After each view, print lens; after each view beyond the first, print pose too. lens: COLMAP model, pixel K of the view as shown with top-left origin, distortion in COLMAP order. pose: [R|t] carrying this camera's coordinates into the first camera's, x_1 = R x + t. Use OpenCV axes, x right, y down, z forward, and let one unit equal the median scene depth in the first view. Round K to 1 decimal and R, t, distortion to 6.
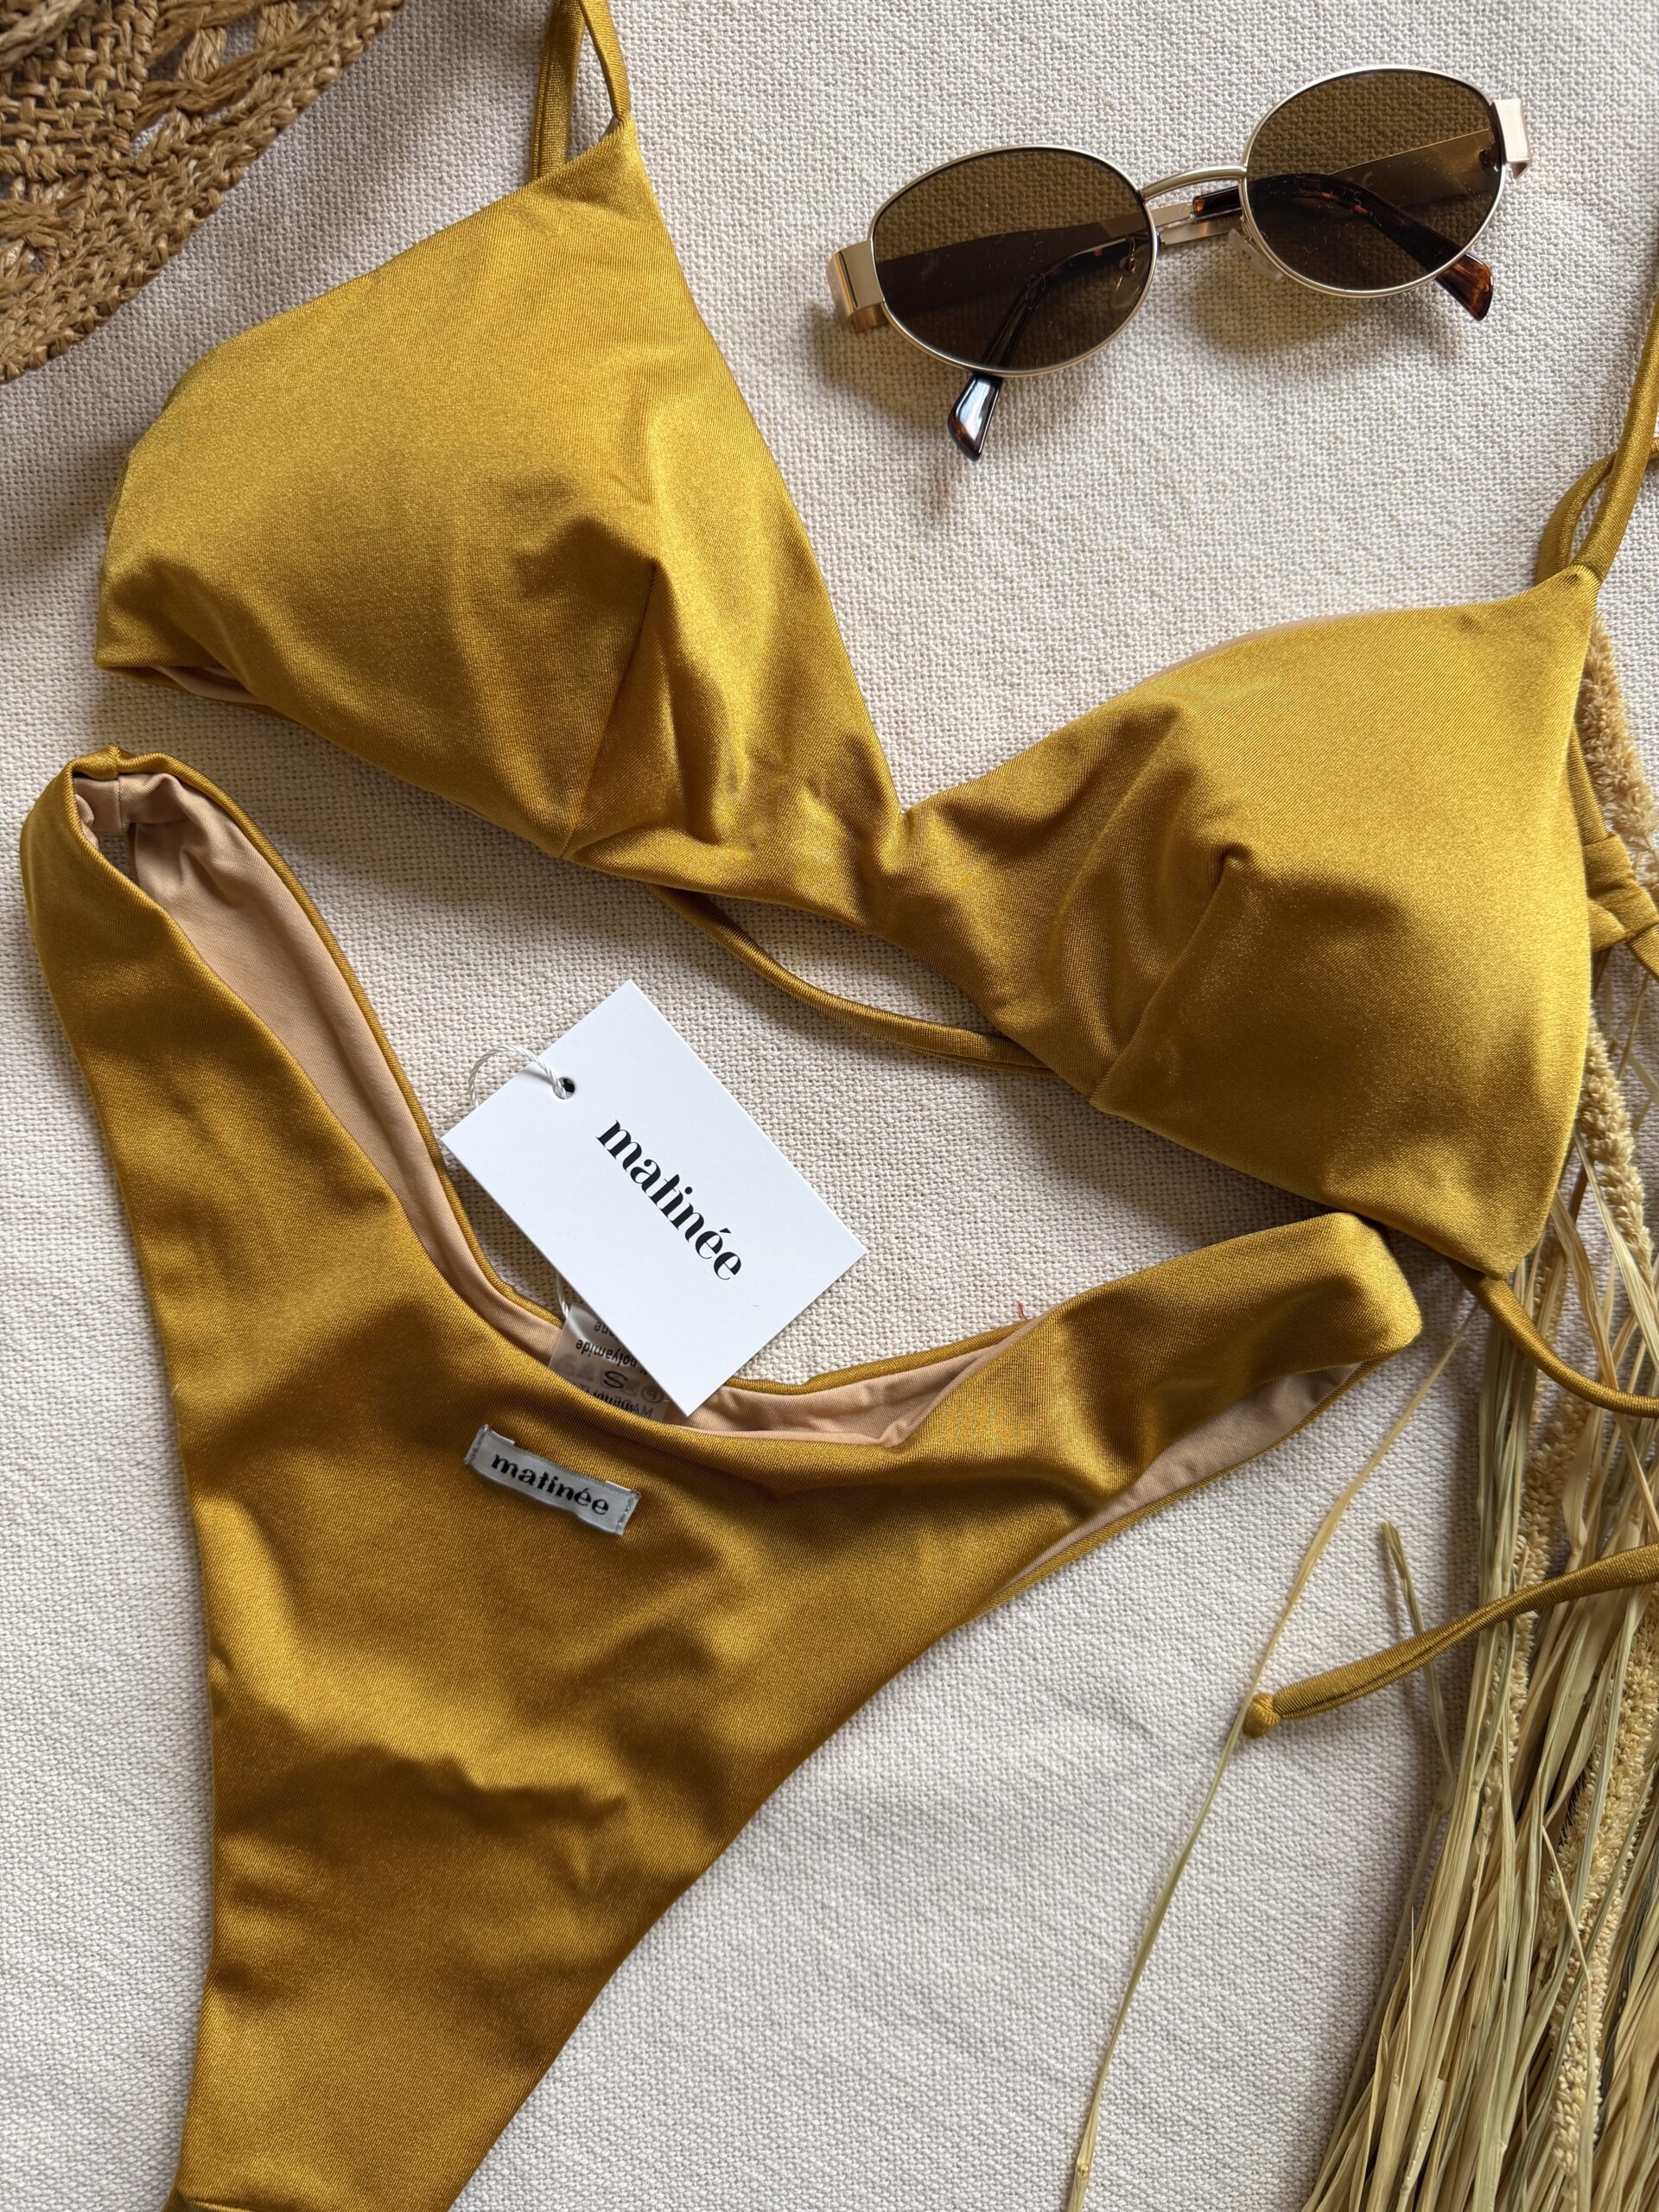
lens RADIAL K [[1668.6, 0, 822.3], [0, 1668.6, 1123.5], [0, 0, 1]] dist [-0.016651, 0.003274]
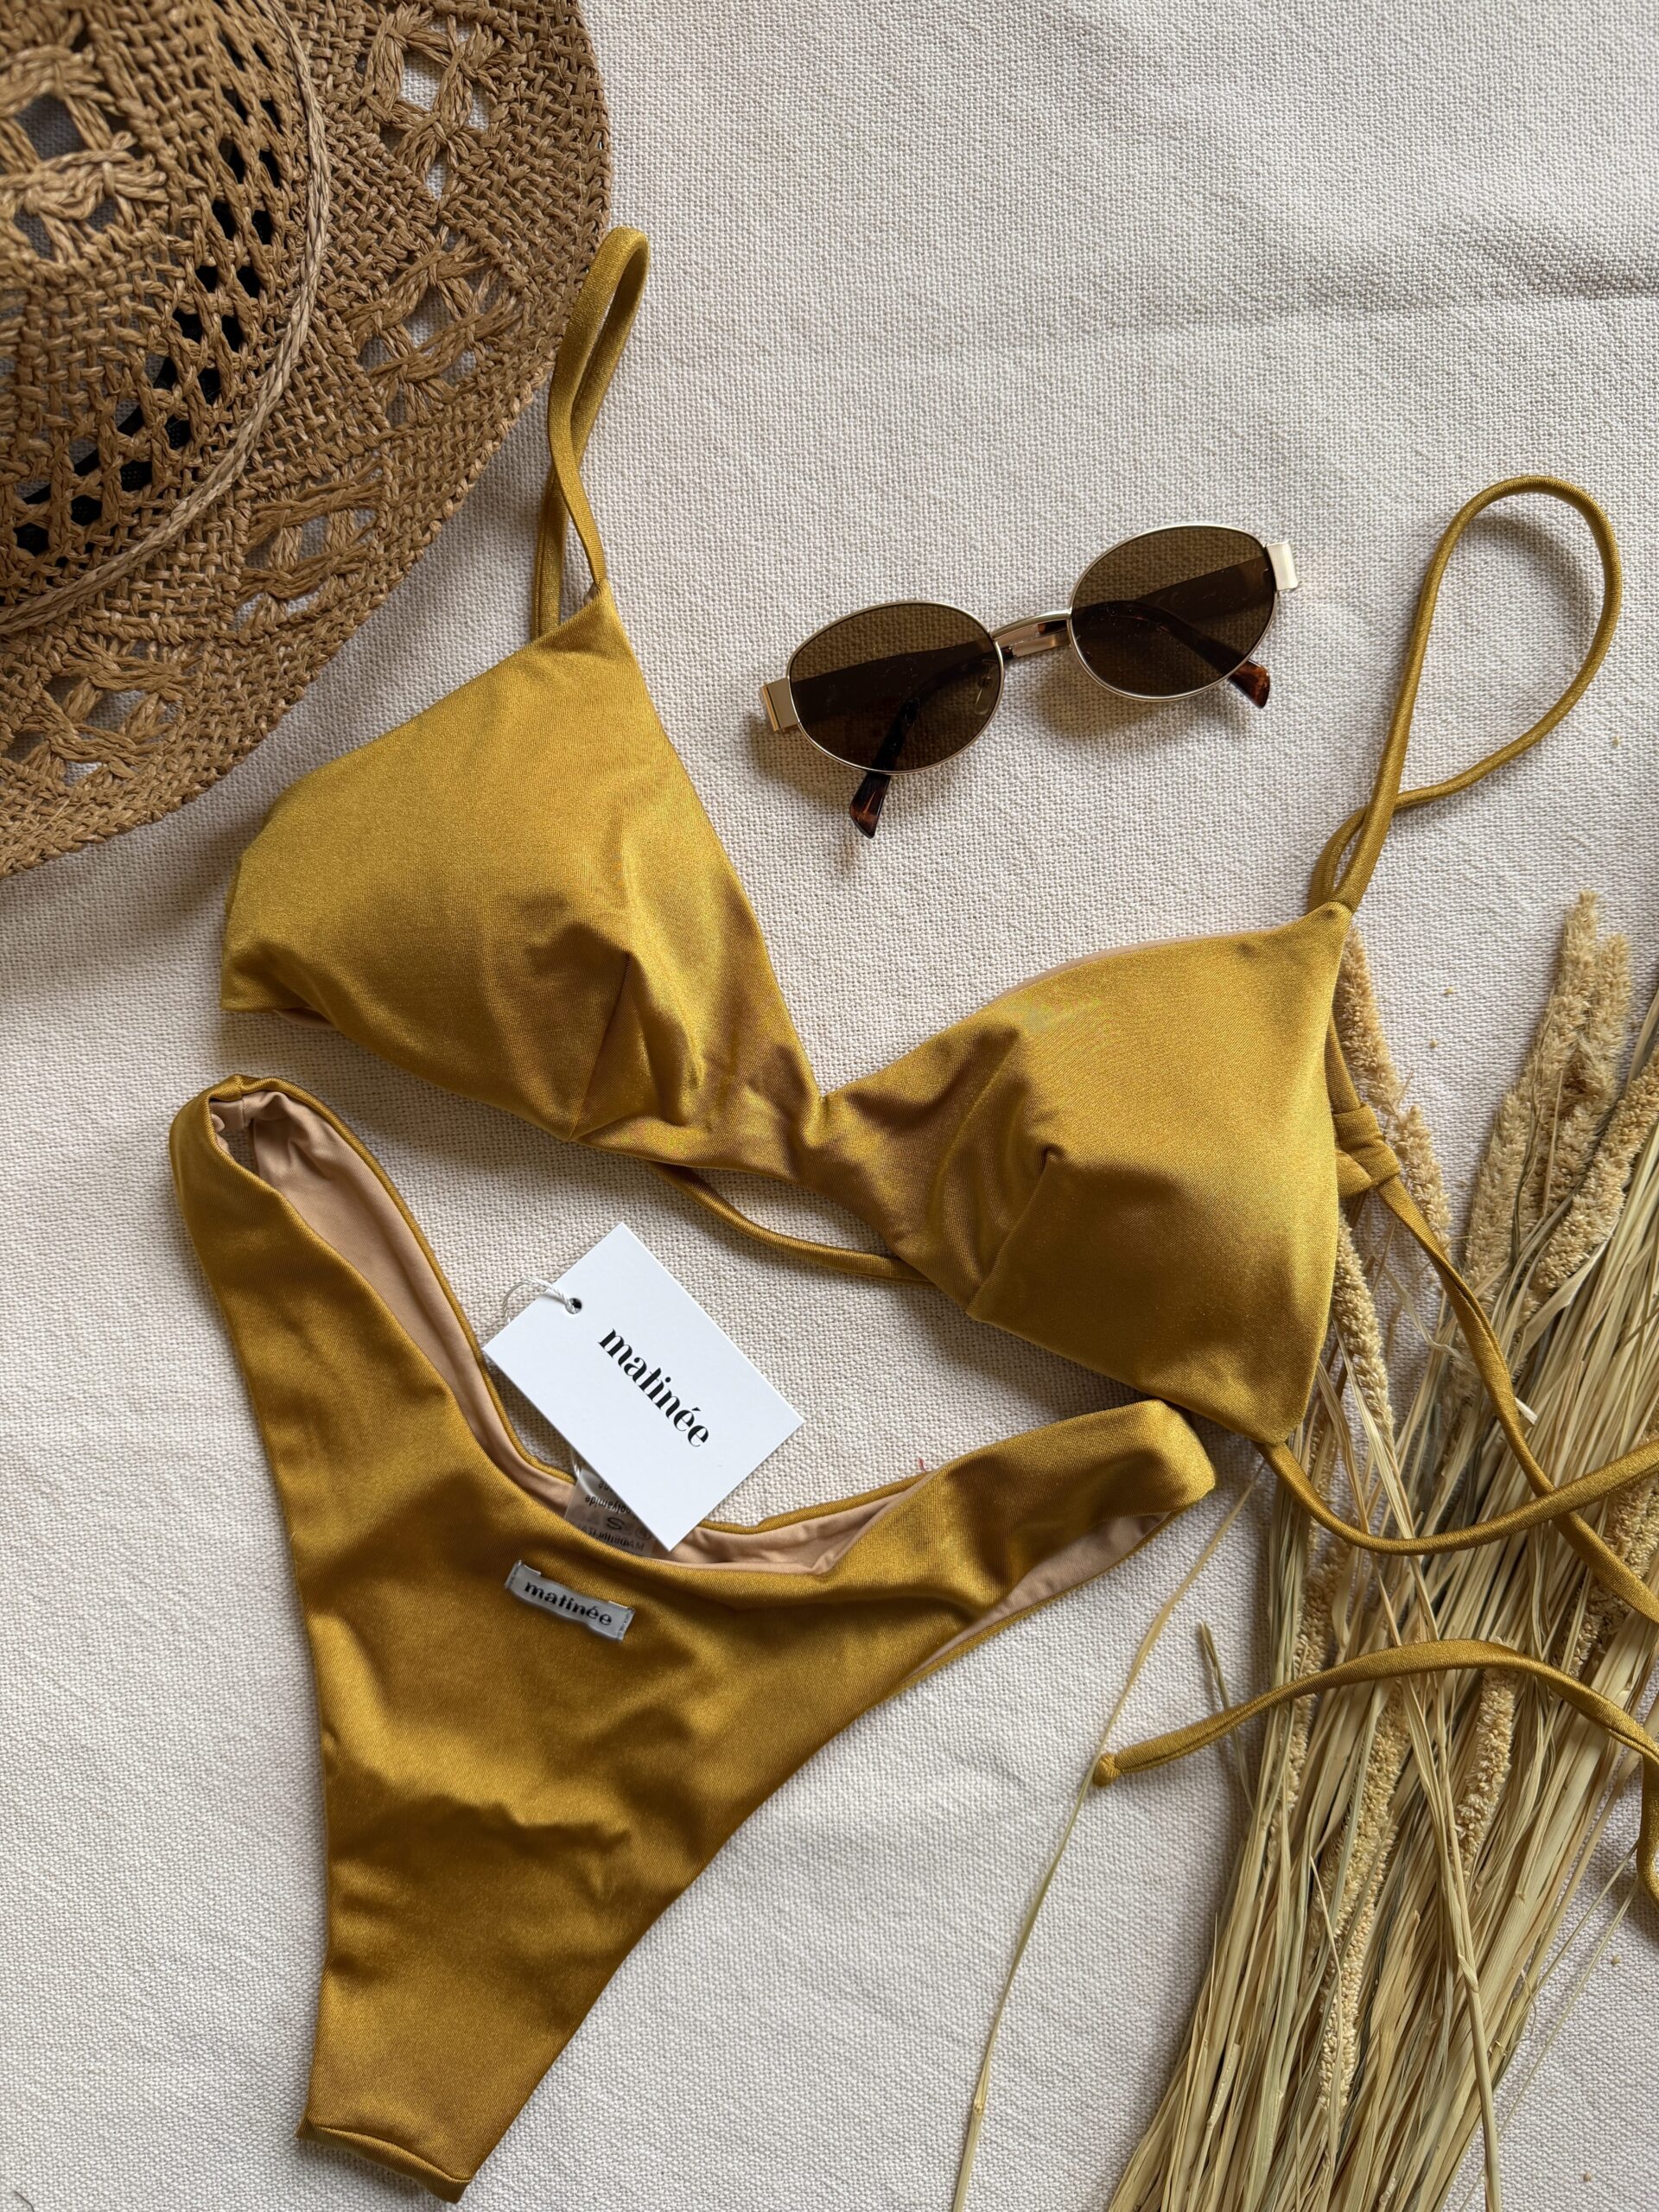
lens RADIAL K [[1697.7, 0, 836.8], [0, 1697.7, 1097.8], [0, 0, 1]] dist [-0.004861, -0.003797]
pose [[0.999117, -0.016286, -0.038718, 0.113778], [0.017204, 0.999576, 0.023496, -0.220714], [0.038319, -0.024142, 0.998974, -0.354672]]
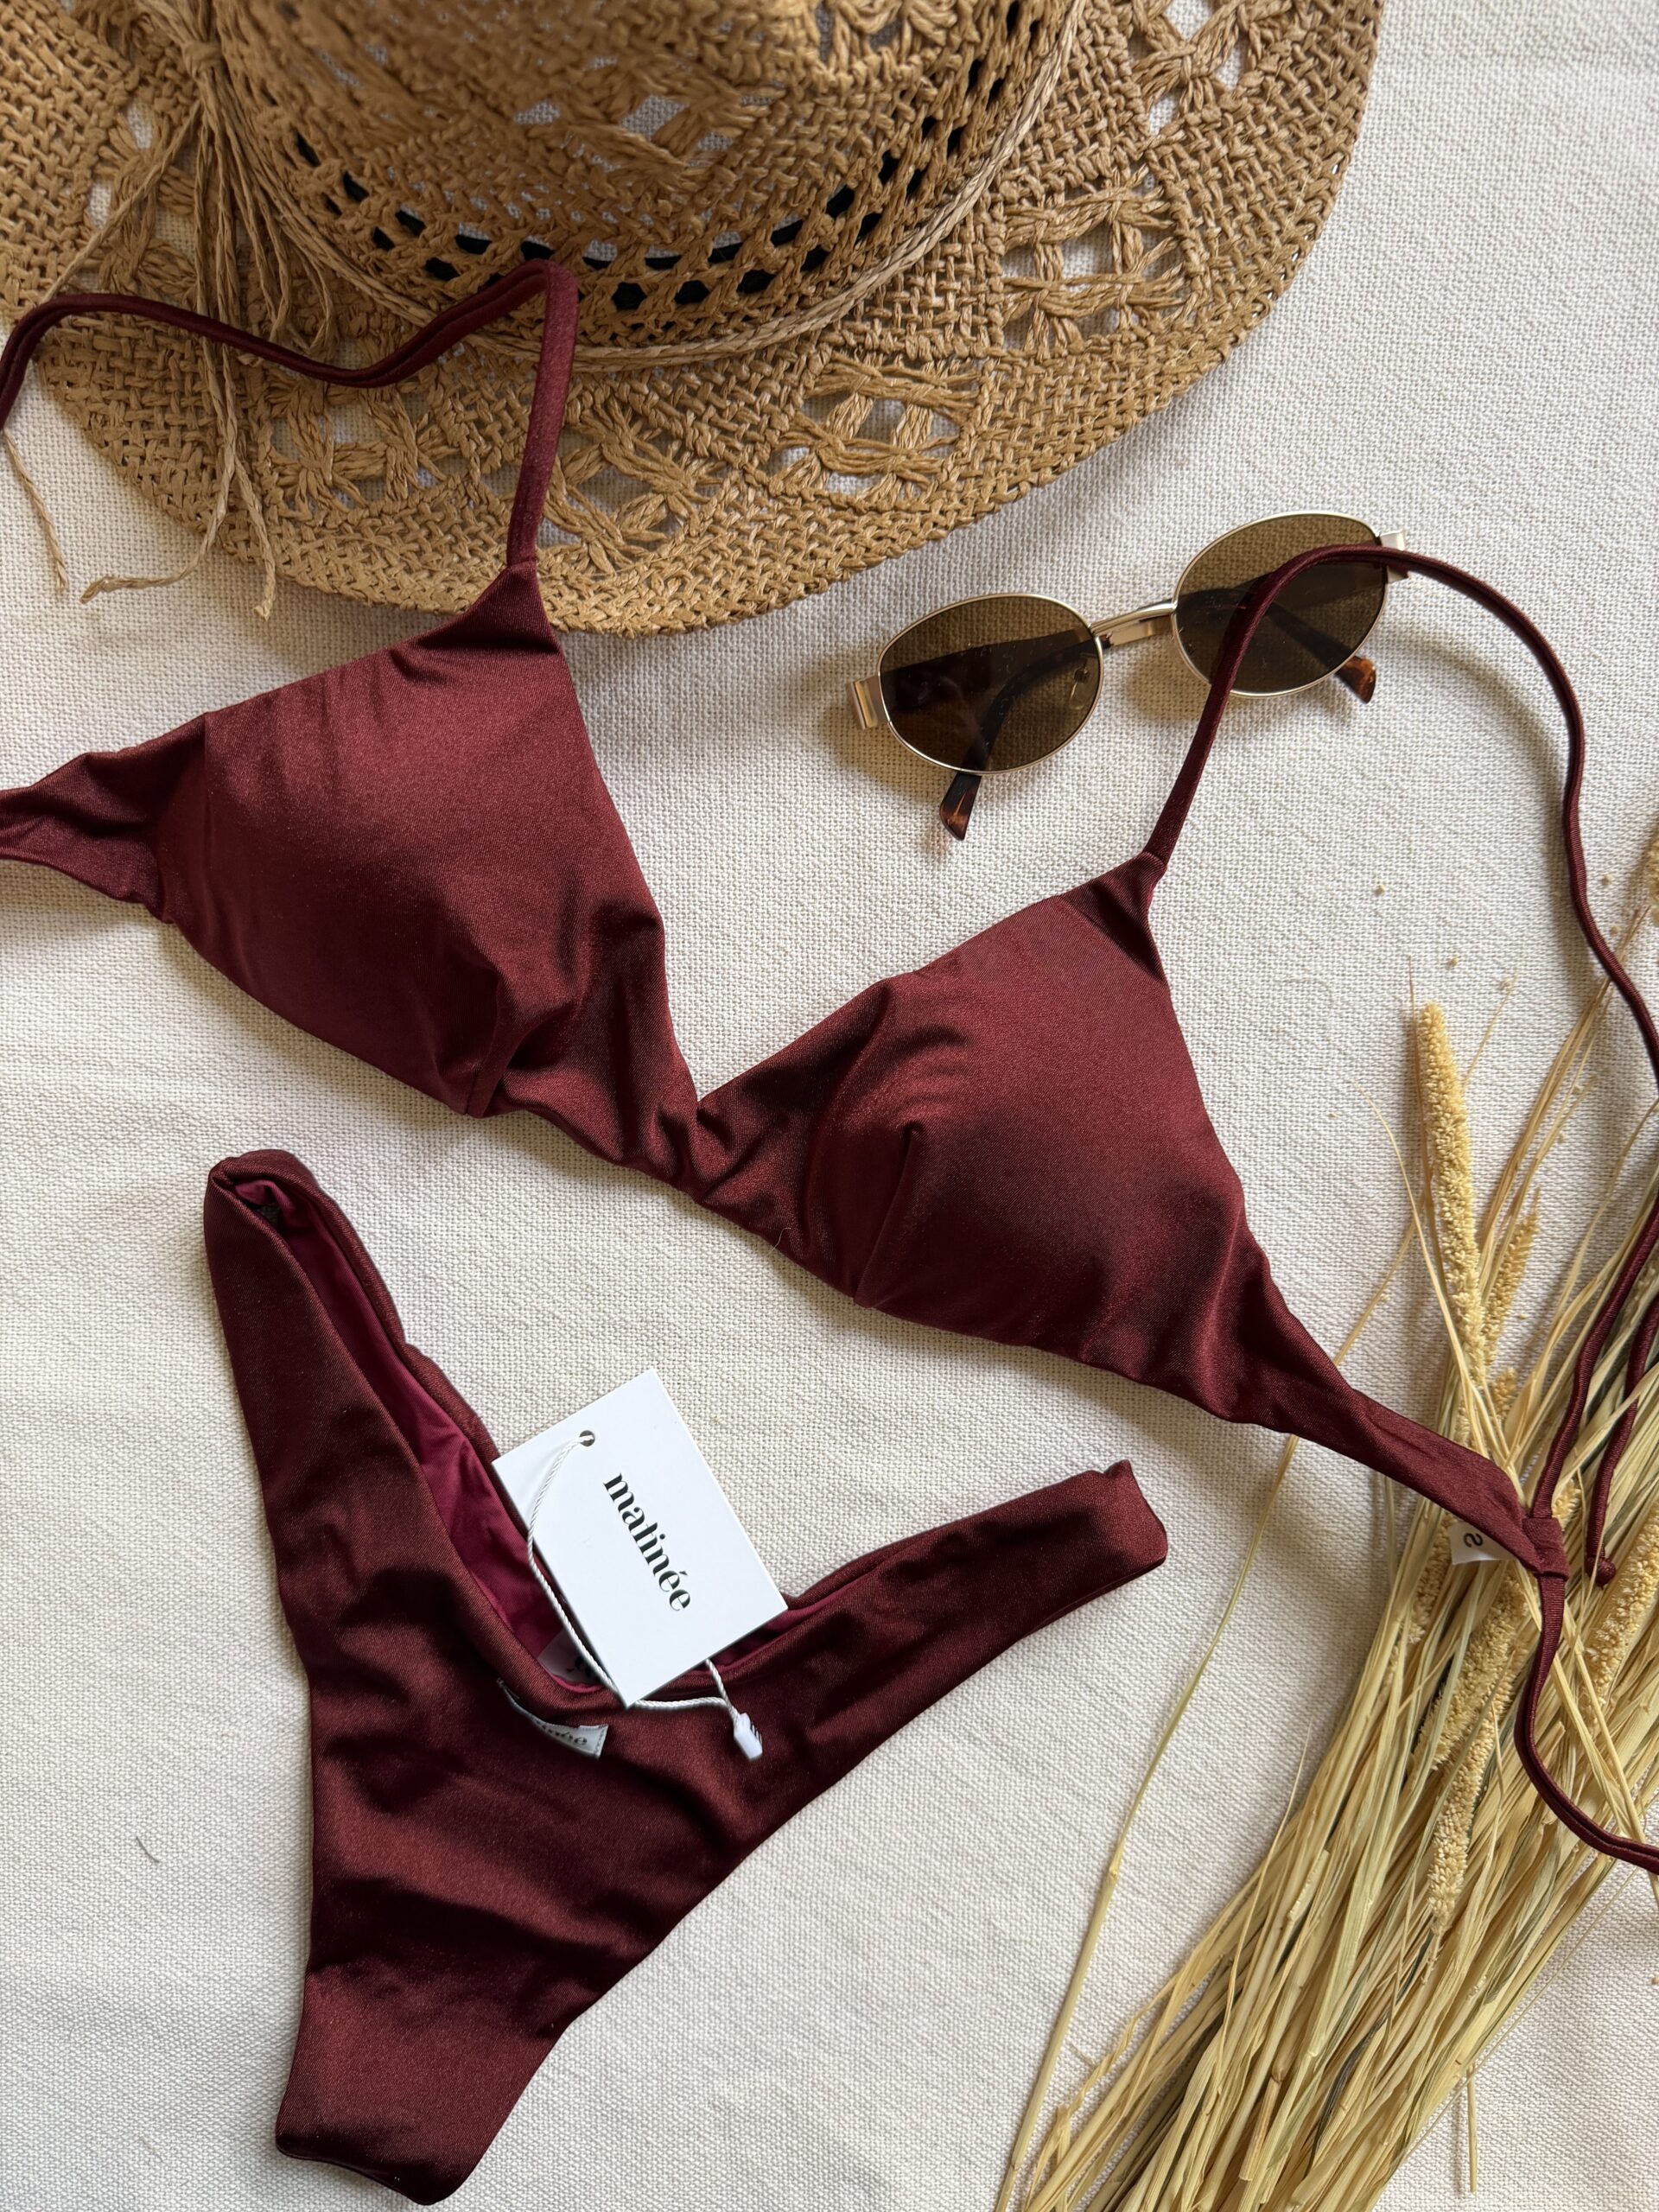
lens RADIAL K [[1668.6, 0, 822.3], [0, 1668.6, 1123.5], [0, 0, 1]] dist [-0.016651, 0.003274]
pose [[0.910698, 0.409042, 0.057556, -0.238389], [-0.413006, 0.899177, 0.144590, -0.323823], [0.007391, -0.155449, 0.987816, -0.342041]]
